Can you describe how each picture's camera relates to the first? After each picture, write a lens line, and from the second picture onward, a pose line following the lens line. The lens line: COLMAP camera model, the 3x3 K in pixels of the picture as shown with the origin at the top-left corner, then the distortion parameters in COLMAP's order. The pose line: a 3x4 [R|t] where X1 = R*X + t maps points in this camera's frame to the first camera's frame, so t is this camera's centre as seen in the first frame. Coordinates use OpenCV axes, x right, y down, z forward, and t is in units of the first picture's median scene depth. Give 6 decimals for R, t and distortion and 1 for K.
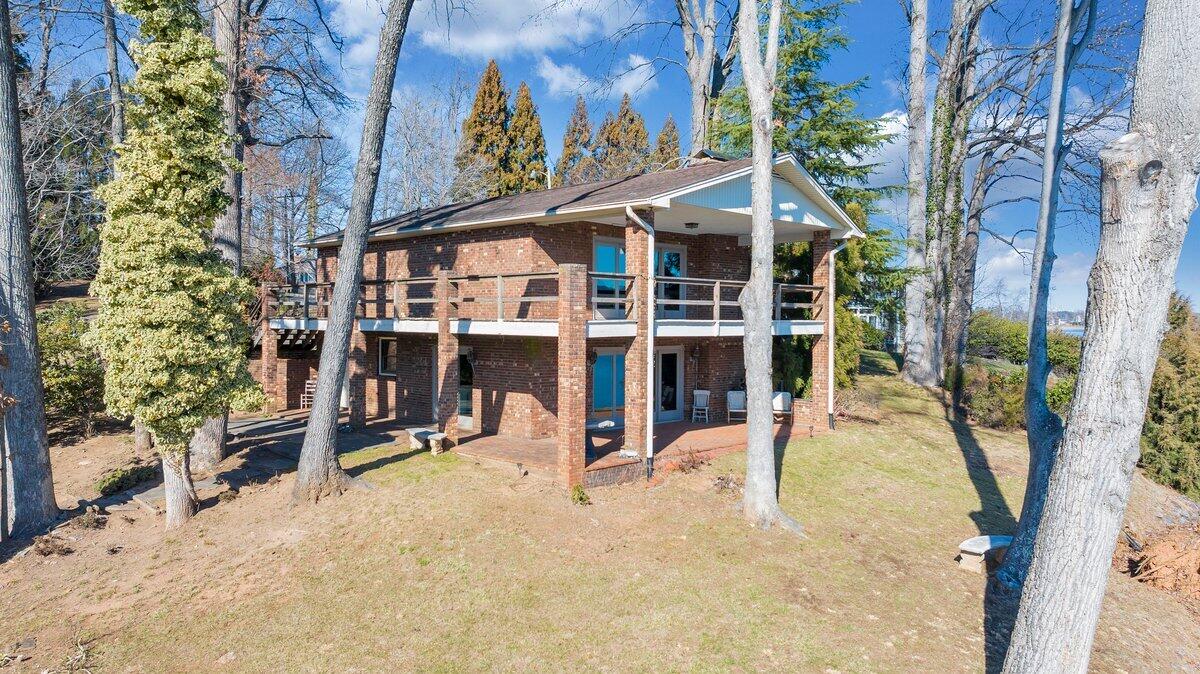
lens RADIAL K [[853.0, 0, 599.6], [0, 853.0, 333.6], [0, 0, 1]] dist [-0.038263, 0.040196]
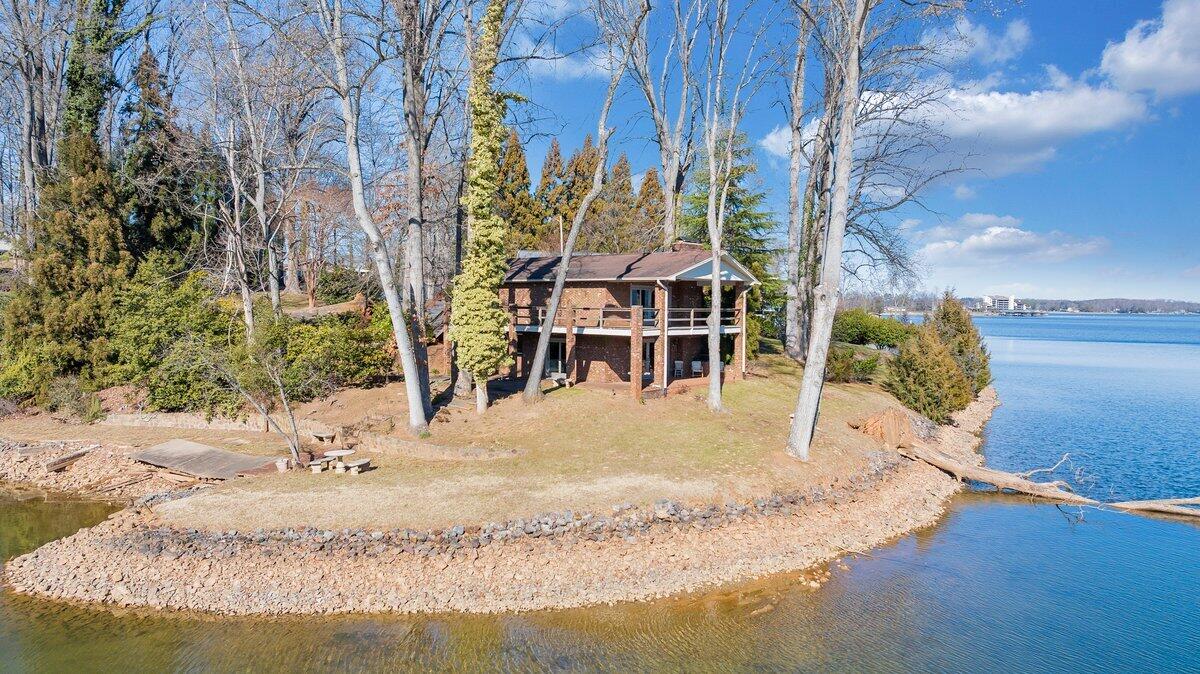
lens RADIAL K [[853.0, 0, 600.6], [0, 853.0, 338.3], [0, 0, 1]] dist [-0.038263, 0.040196]
pose [[0.995683, 0.000153, 0.092823, -0.302471], [-0.002412, 0.999704, 0.024227, -0.040390], [-0.092792, -0.024346, 0.995388, -1.168432]]
